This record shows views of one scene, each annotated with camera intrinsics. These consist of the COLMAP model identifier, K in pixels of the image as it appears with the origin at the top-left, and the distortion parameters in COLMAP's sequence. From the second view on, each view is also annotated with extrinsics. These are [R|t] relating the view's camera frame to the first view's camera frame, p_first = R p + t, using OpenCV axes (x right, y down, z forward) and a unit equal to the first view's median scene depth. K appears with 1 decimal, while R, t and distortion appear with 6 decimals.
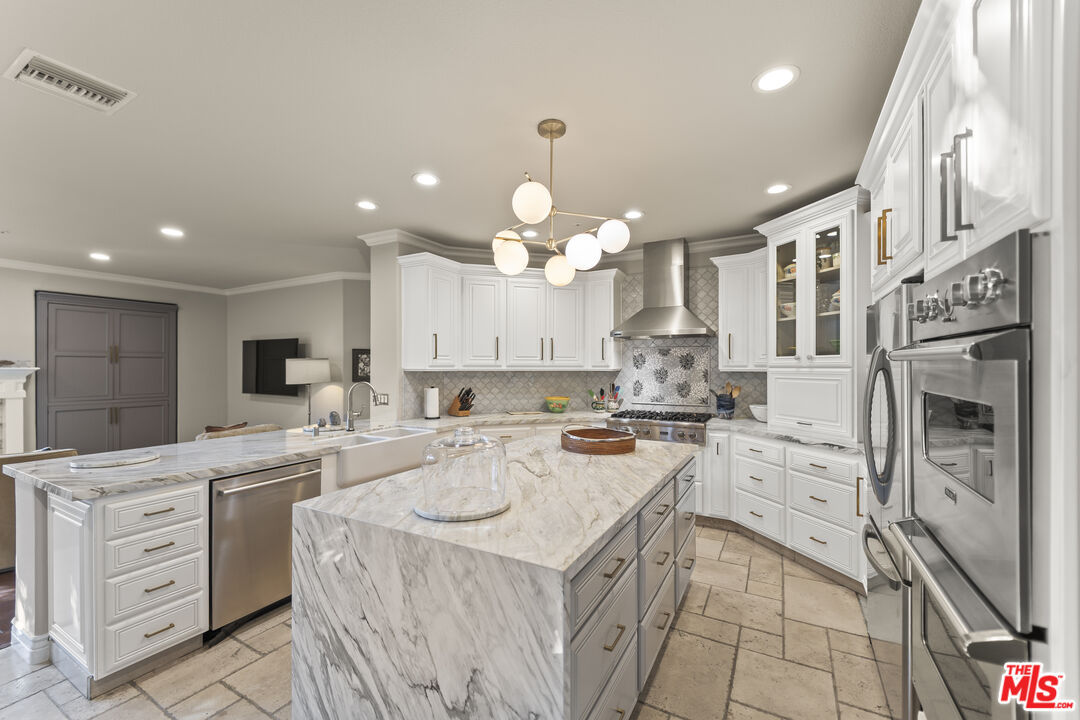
lens RADIAL K [[430.9, 0, 538.6], [0, 430.9, 366.3], [0, 0, 1]] dist [0.033777, 0.000011]
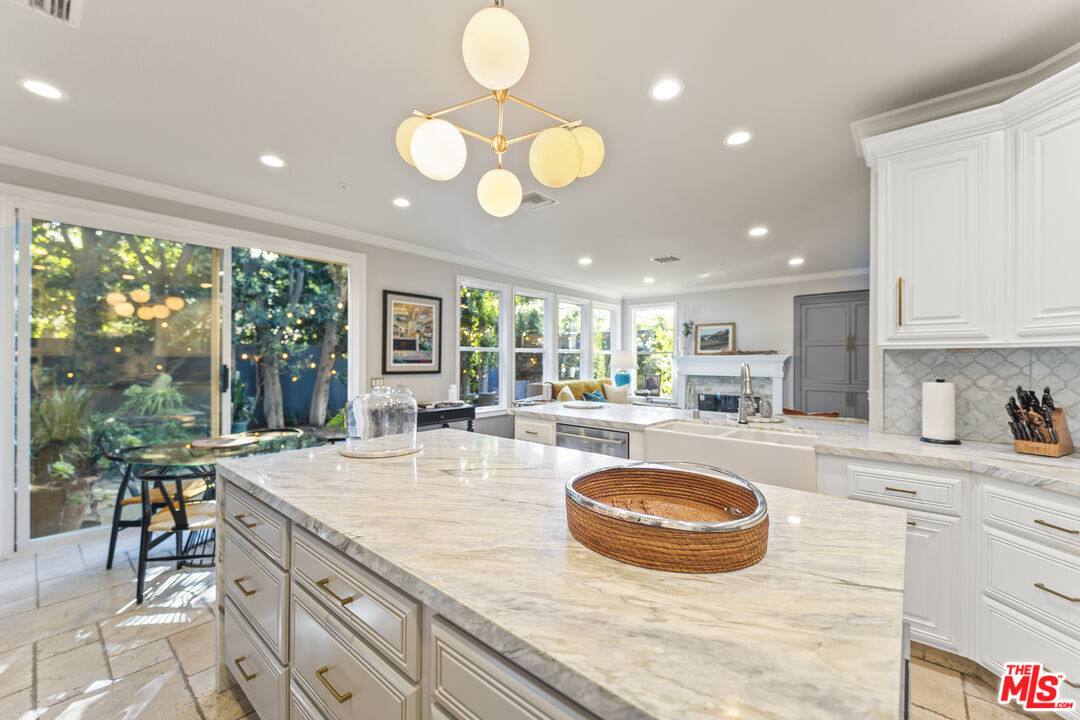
lens RADIAL K [[430.9, 0, 537.3], [0, 430.9, 359.6], [0, 0, 1]] dist [0.033777, 0.000011]
pose [[-0.207270, -0.002814, -0.978280, 0.382834], [-0.003403, 0.999992, -0.002156, 0.027459], [0.978278, 0.002882, -0.207278, 0.687032]]
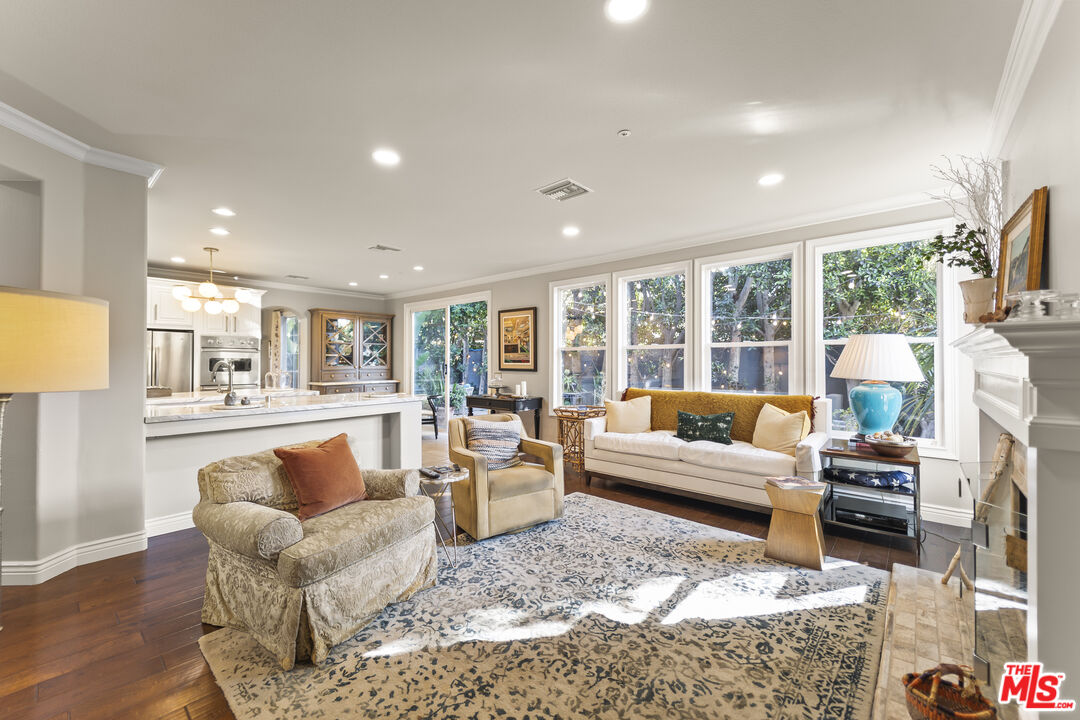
lens RADIAL K [[430.9, 0, 537.0], [0, 430.9, 359.7], [0, 0, 1]] dist [0.033777, 0.000011]
pose [[-0.976773, 0.002203, 0.214265, -1.152600], [0.001926, 0.999997, -0.001502, 0.027697], [-0.214268, -0.001055, -0.976774, 1.612869]]
